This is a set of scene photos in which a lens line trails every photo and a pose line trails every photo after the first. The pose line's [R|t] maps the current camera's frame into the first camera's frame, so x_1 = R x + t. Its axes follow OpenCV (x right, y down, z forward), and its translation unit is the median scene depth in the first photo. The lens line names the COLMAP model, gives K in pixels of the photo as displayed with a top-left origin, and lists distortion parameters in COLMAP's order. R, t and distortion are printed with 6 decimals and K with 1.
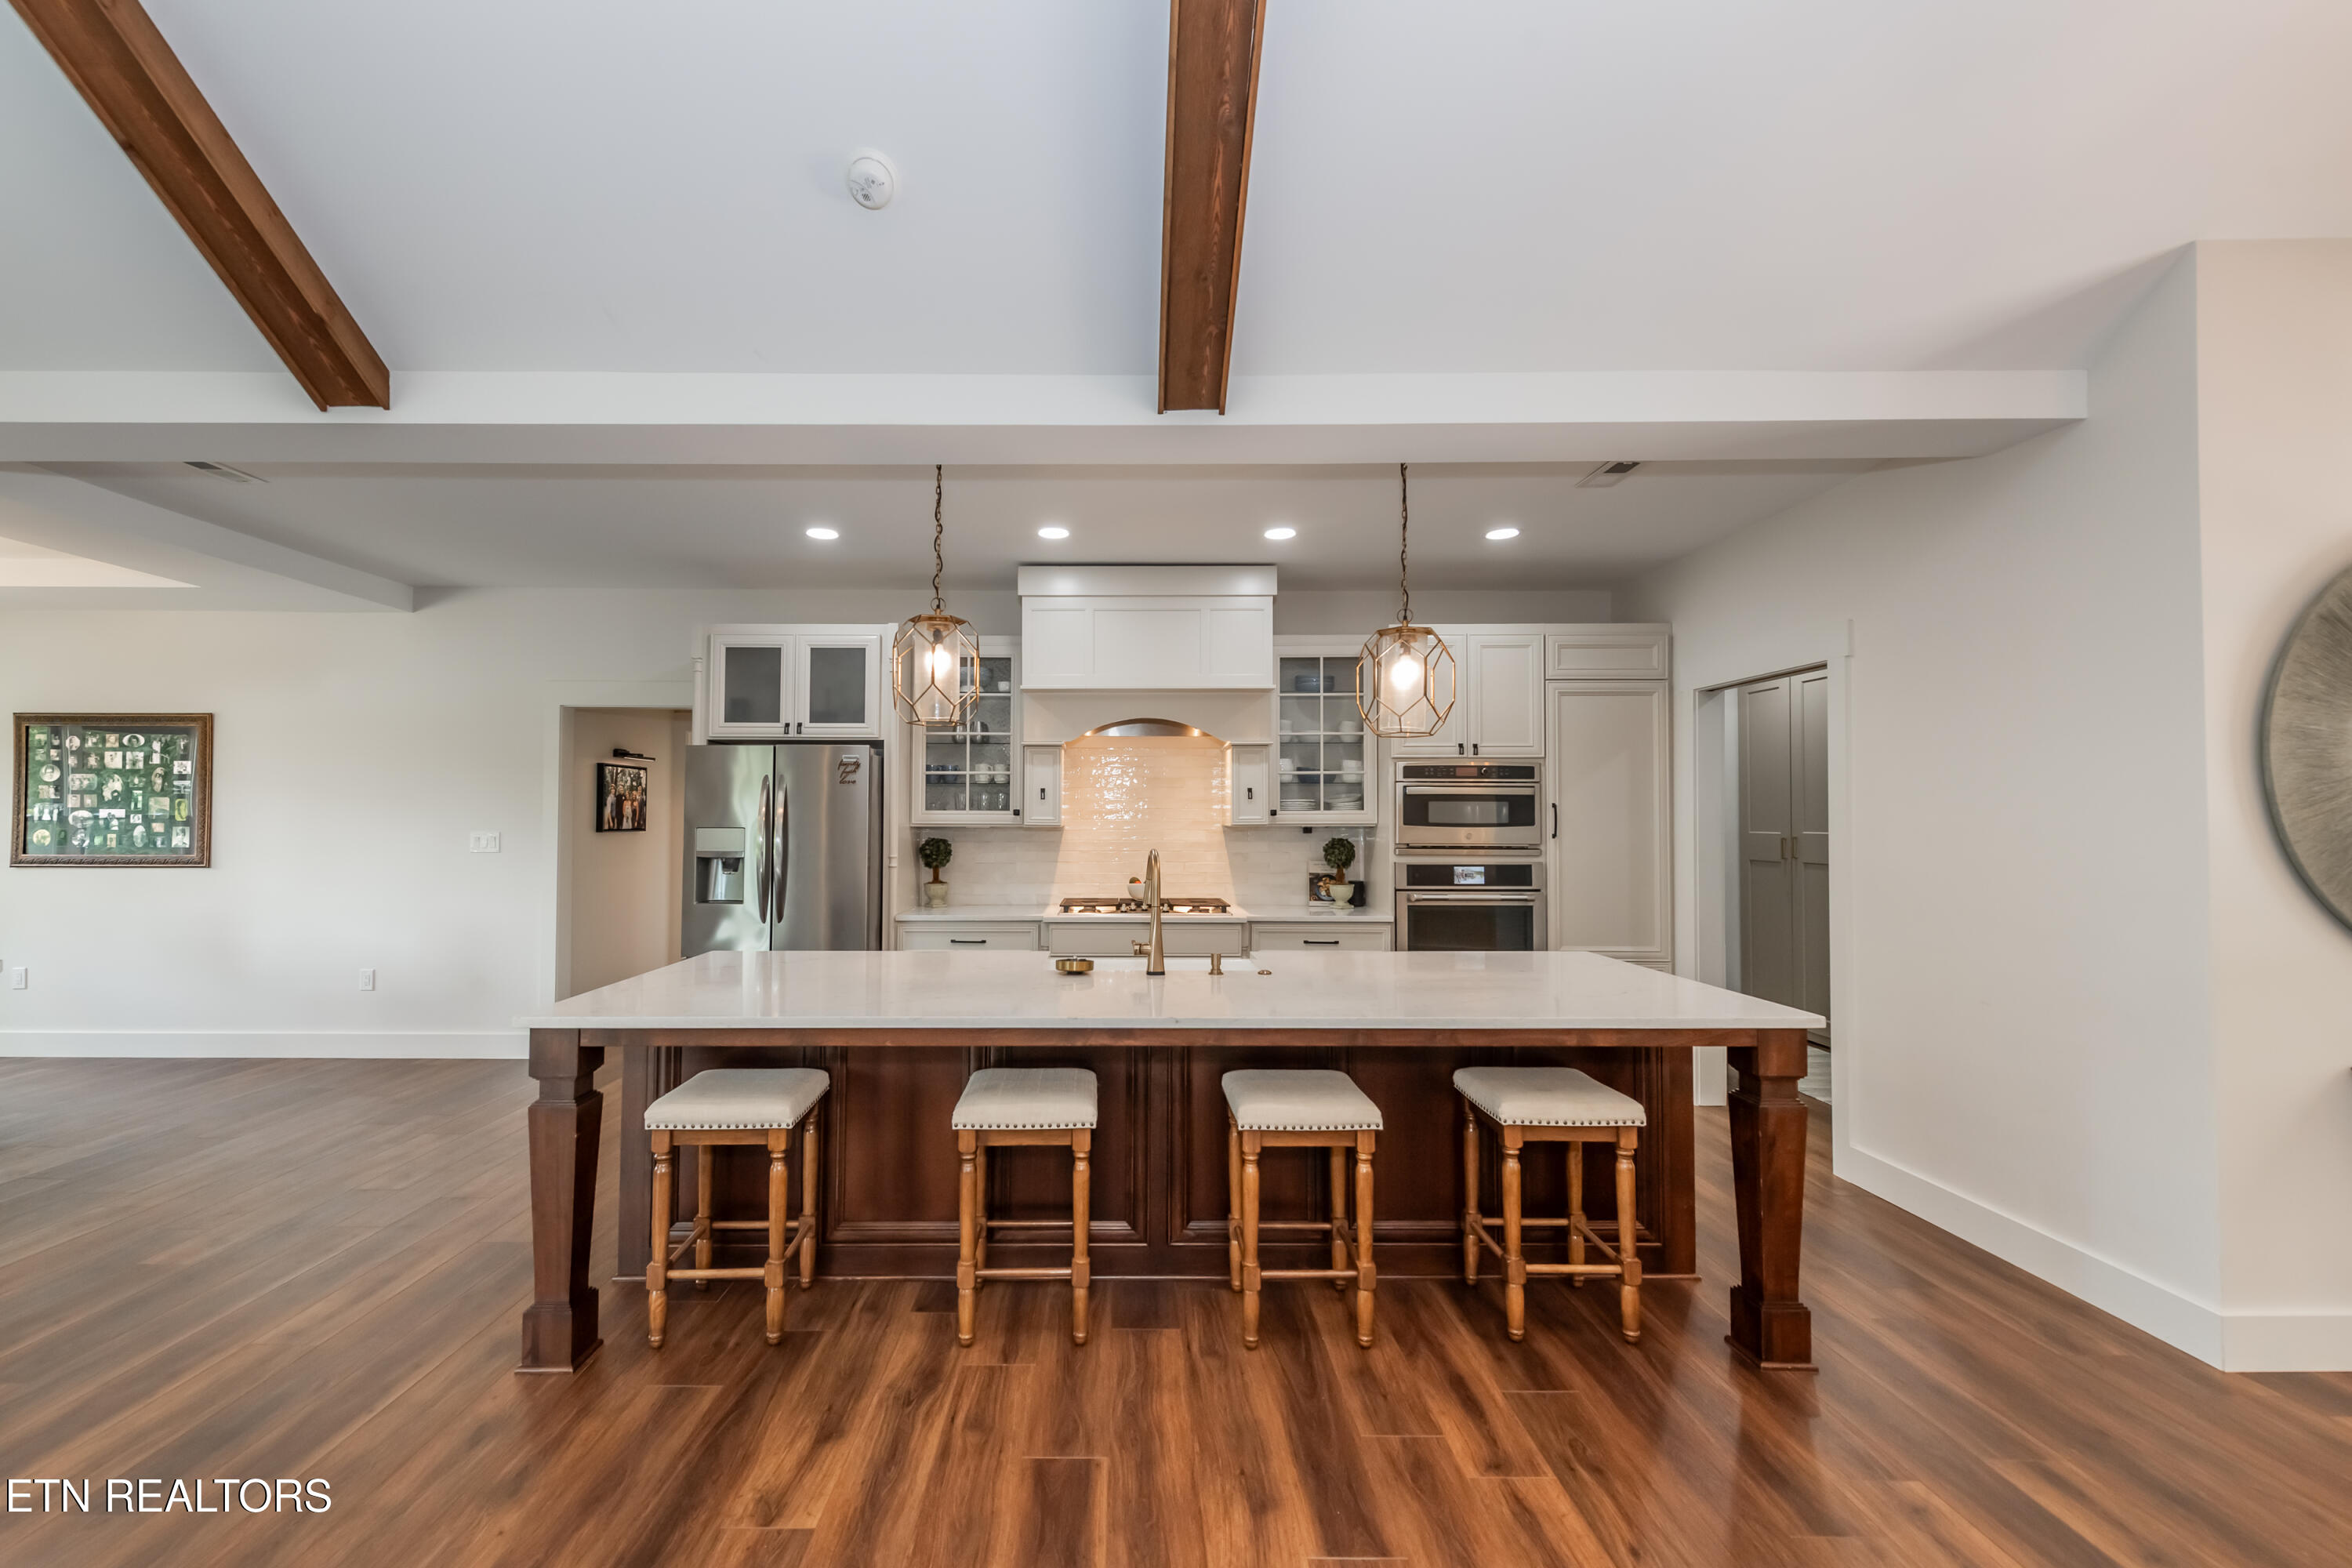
lens RADIAL K [[974.9, 0, 1175.6], [0, 974.9, 800.1], [0, 0, 1]] dist [-0.001414, -0.000166]
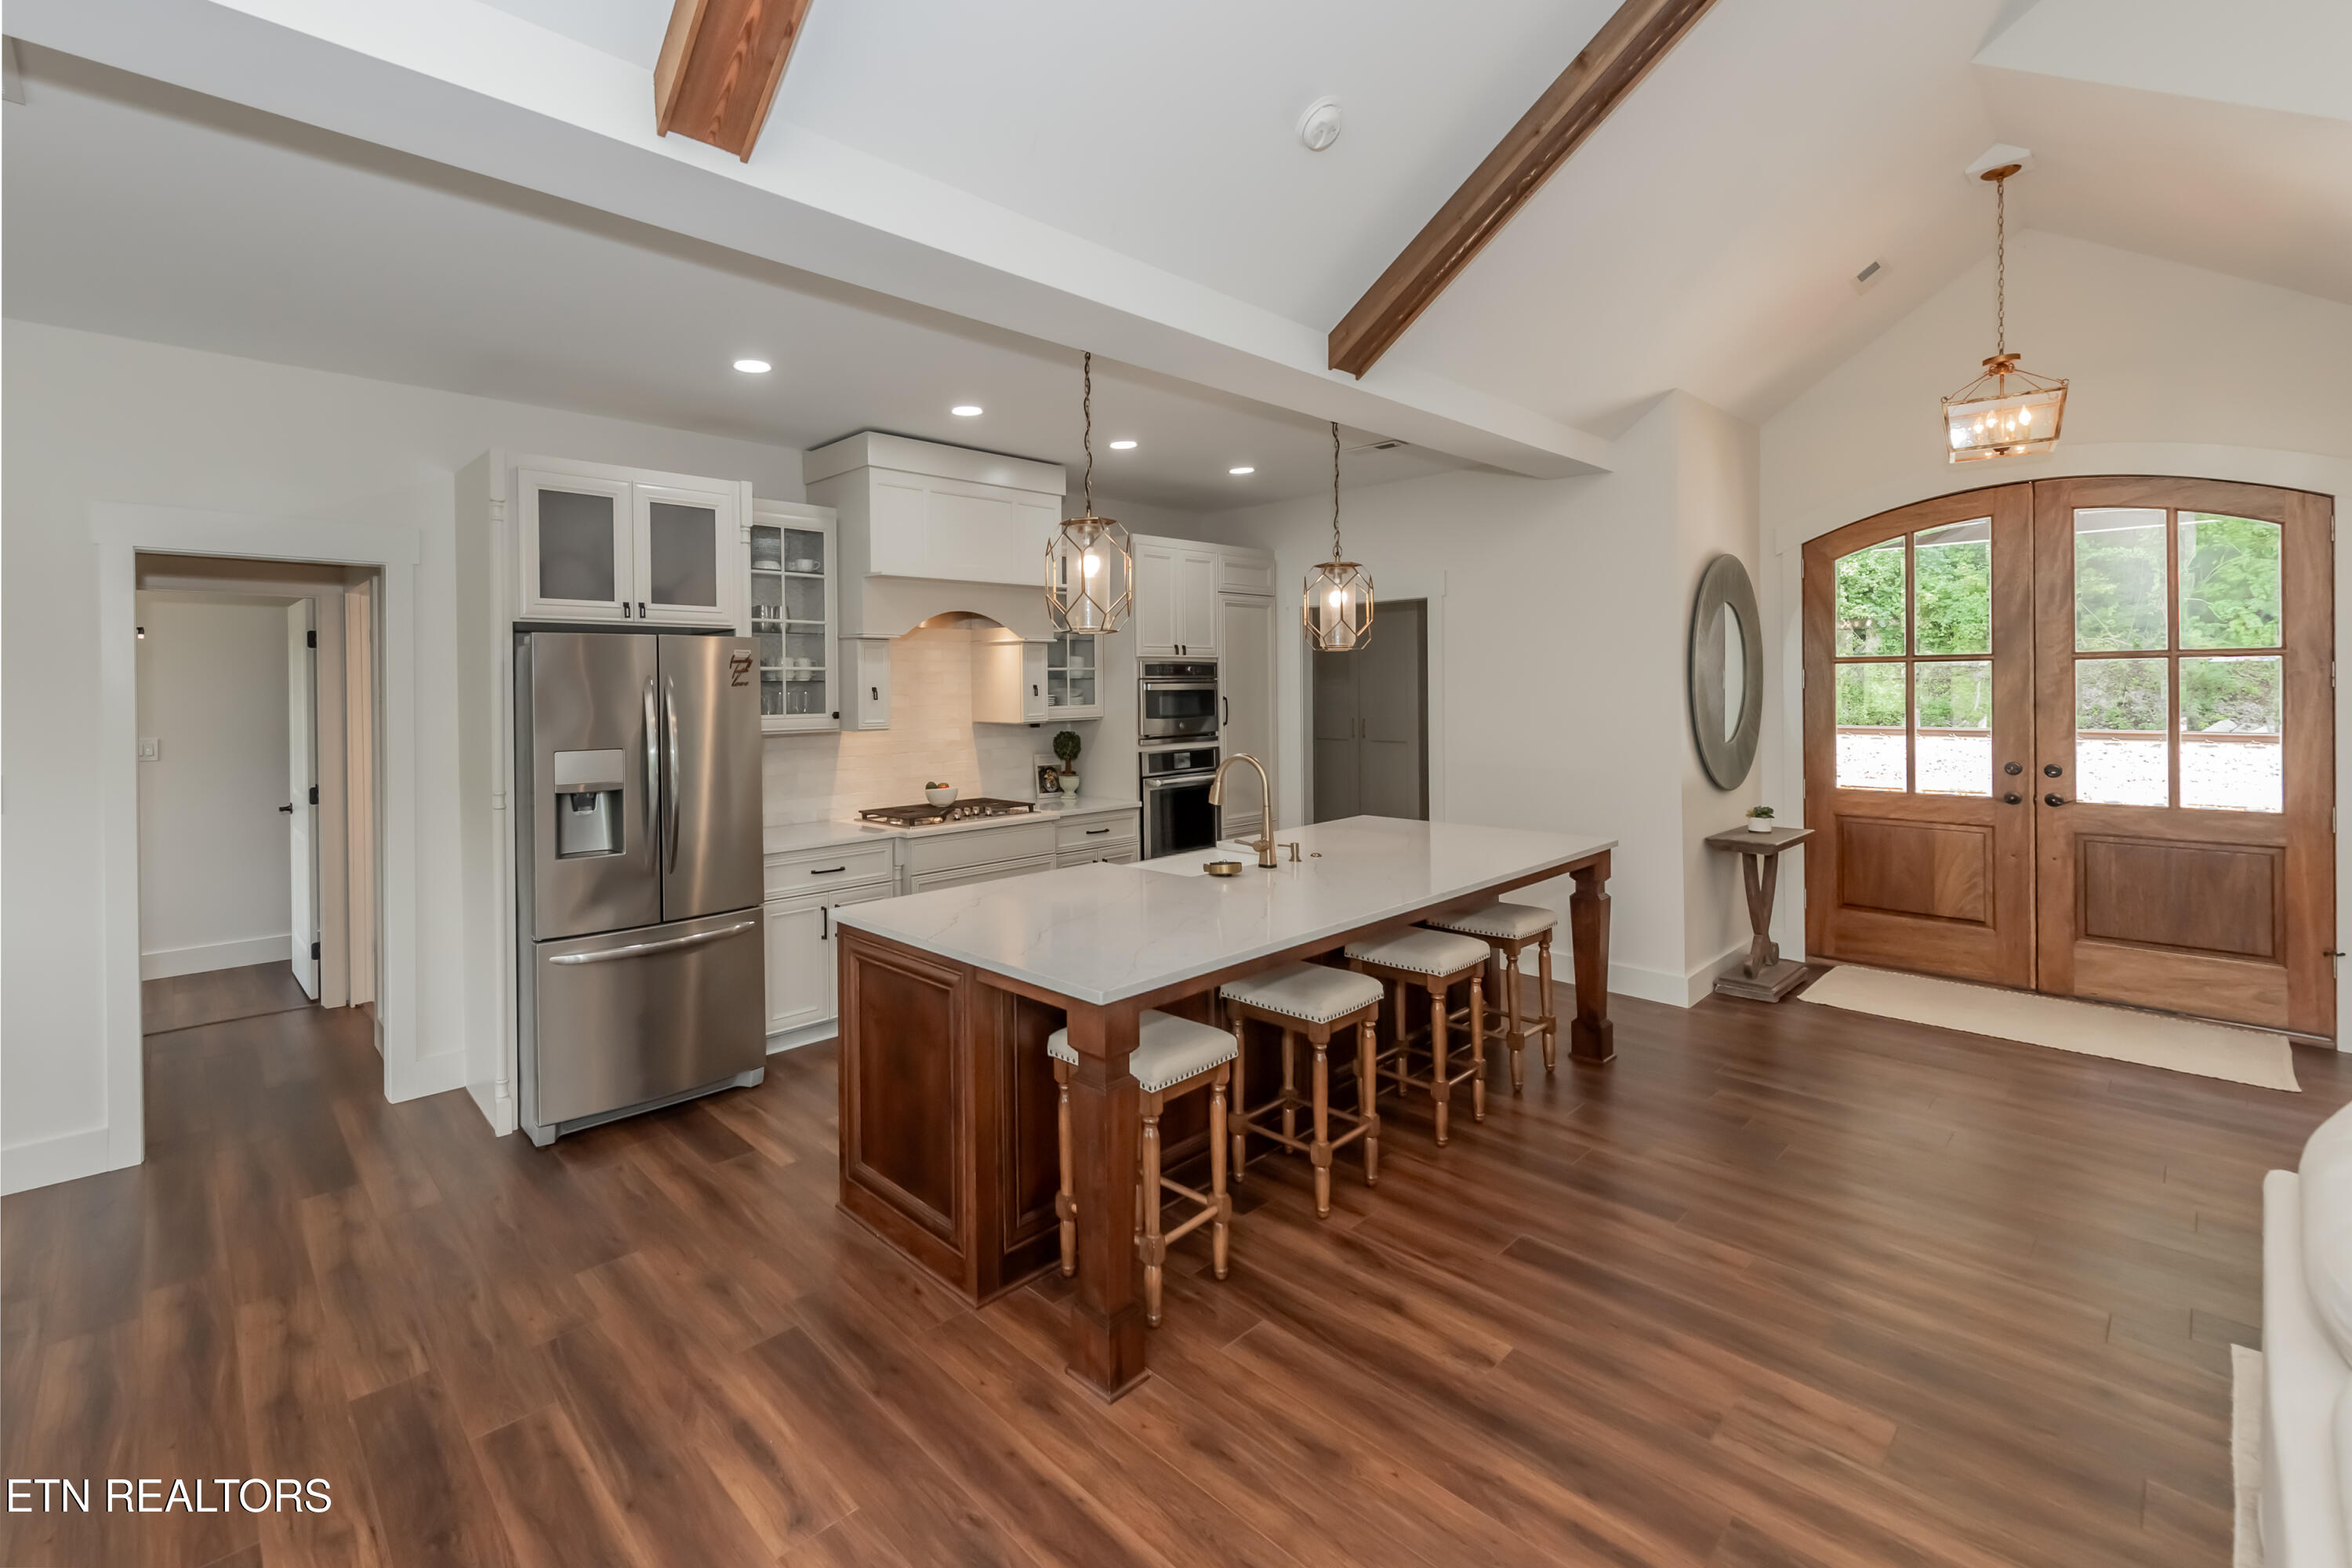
lens RADIAL K [[1000.8, 0, 1176.7], [0, 1000.8, 716.7], [0, 0, 1]] dist [-0.000815, -0.000155]
pose [[0.743868, -0.021002, 0.667997, -0.582455], [-0.007113, 0.999201, 0.039336, -0.025169], [-0.668289, -0.034012, 0.743124, 0.157472]]
